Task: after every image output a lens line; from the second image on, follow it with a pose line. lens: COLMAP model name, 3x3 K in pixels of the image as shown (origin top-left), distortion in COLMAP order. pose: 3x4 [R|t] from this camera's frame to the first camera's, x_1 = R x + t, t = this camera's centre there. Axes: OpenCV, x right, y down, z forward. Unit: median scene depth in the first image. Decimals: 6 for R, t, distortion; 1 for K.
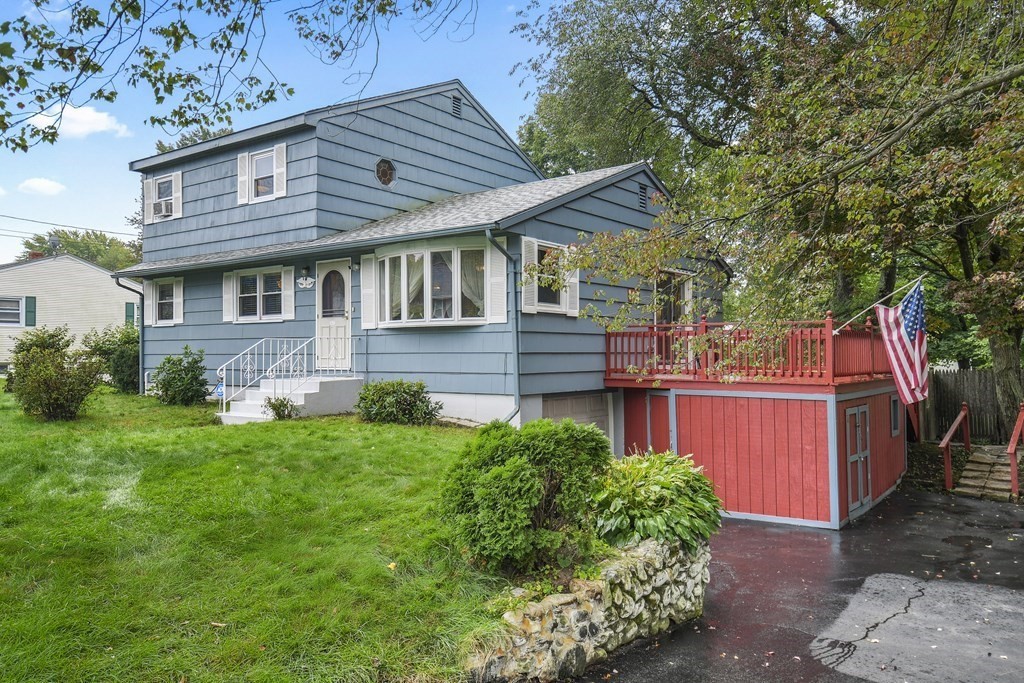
lens RADIAL K [[747.0, 0, 512.0], [0, 747.0, 341.5], [0, 0, 1]] dist [0.090162, -0.000104]
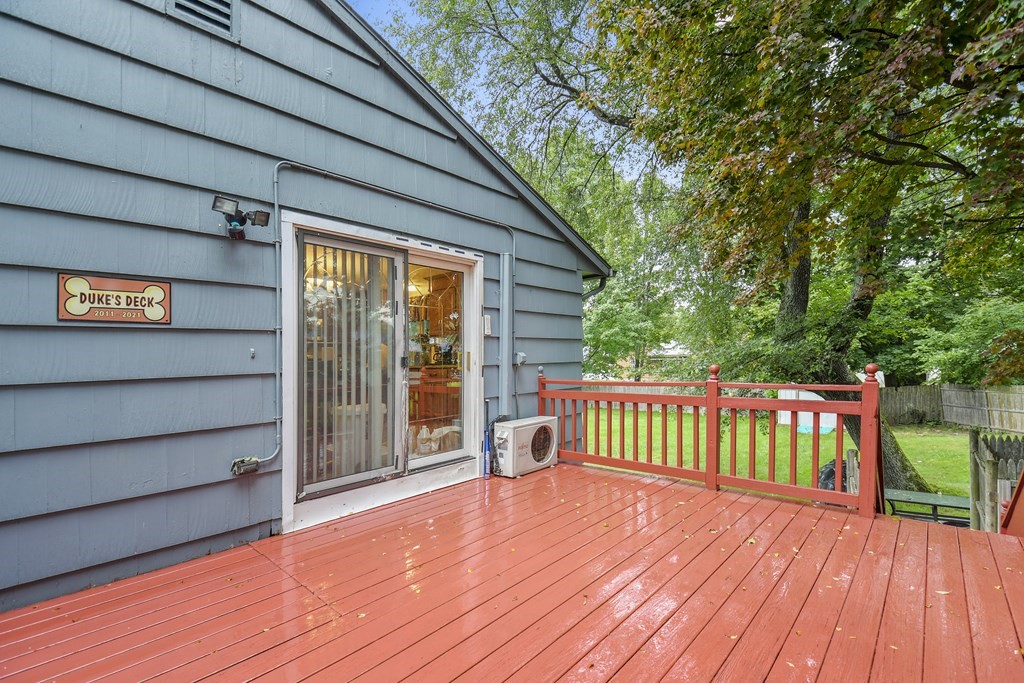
lens RADIAL K [[441.5, 0, 515.4], [0, 441.5, 378.3], [0, 0, 1]] dist [-0.001945, -0.000275]
pose [[0.993907, -0.023296, -0.107736, 0.357057], [0.029224, 0.998126, 0.053771, -0.038897], [0.106281, -0.056592, 0.992724, 0.912305]]
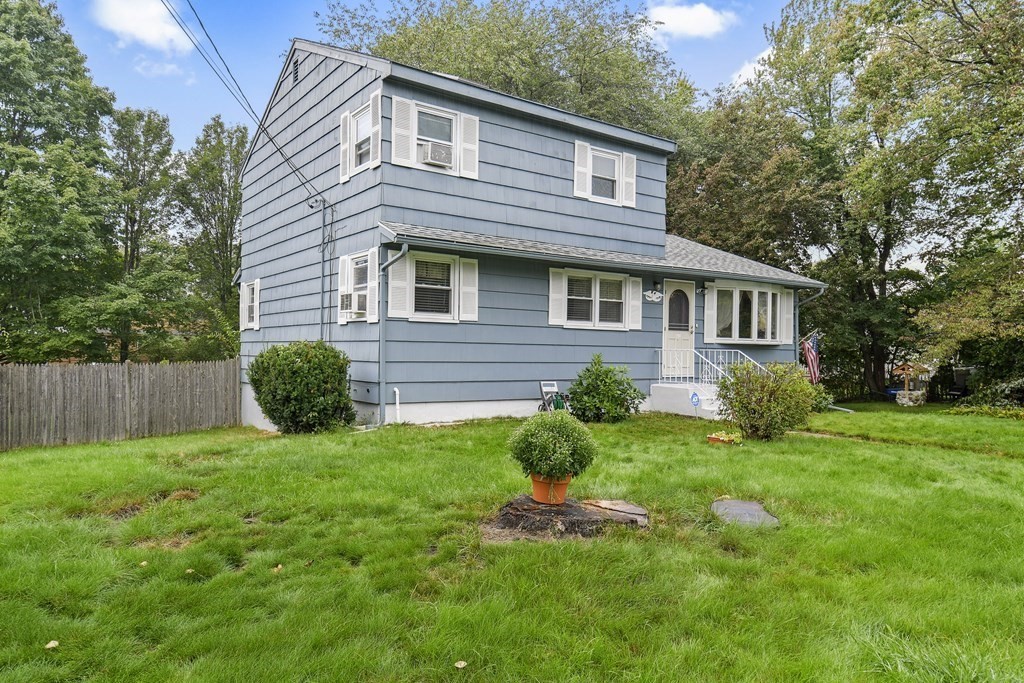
lens RADIAL K [[677.9, 0, 512.0], [0, 677.9, 341.5], [0, 0, 1]] dist [0.071973, -0.000192]
pose [[0.290789, 0.018064, 0.956617, -1.377025], [-0.033588, 0.999398, -0.008662, 0.001402], [-0.956197, -0.029612, 0.291221, 0.997301]]
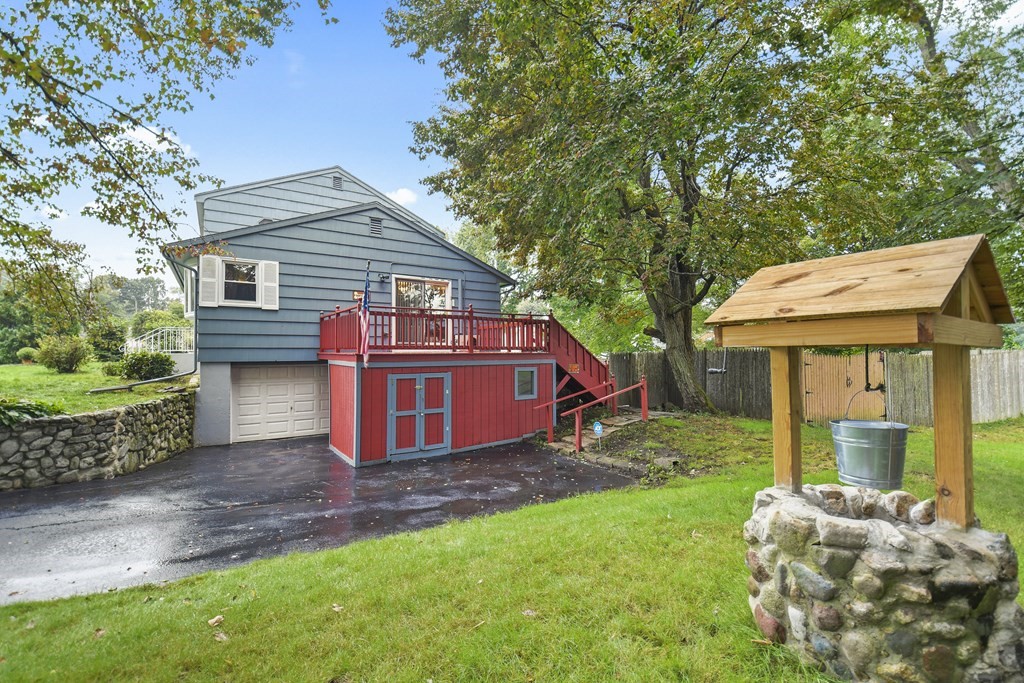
lens RADIAL K [[450.0, 0, 512.8], [0, 450.0, 346.1], [0, 0, 1]] dist [0.000755, -0.000283]
pose [[0.945158, -0.002964, -0.326599, 0.768152], [0.004260, 0.999986, 0.003253, 0.034624], [0.326585, -0.004466, 0.945157, 0.310601]]
